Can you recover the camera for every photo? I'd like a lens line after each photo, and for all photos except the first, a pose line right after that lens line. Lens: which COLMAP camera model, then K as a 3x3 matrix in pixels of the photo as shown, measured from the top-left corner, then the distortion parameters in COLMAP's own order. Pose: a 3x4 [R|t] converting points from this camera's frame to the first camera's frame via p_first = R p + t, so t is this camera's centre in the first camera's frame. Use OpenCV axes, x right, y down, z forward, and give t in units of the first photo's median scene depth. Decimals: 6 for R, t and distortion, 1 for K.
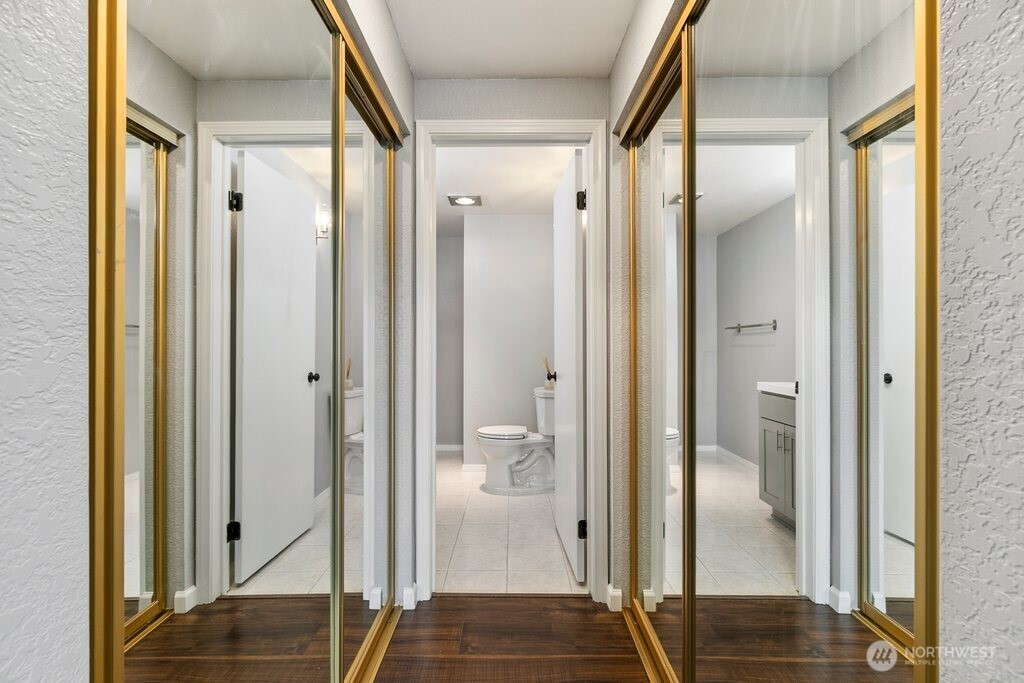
lens RADIAL K [[460.4, 0, 517.3], [0, 460.4, 339.5], [0, 0, 1]] dist [0.012114, -0.002707]
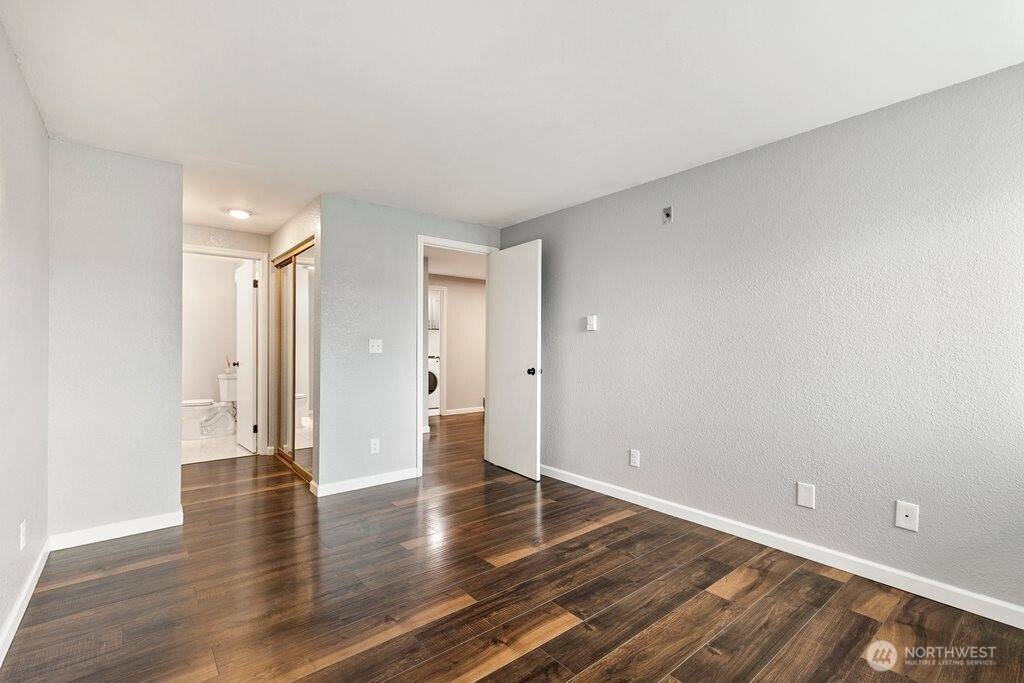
lens RADIAL K [[460.4, 0, 510.7], [0, 460.4, 336.6], [0, 0, 1]] dist [0.012114, -0.002707]
pose [[0.780349, 0.006324, 0.625313, -0.238498], [0.000009, 0.999949, -0.010124, -0.016586], [-0.625345, 0.007906, 0.780309, -1.231079]]
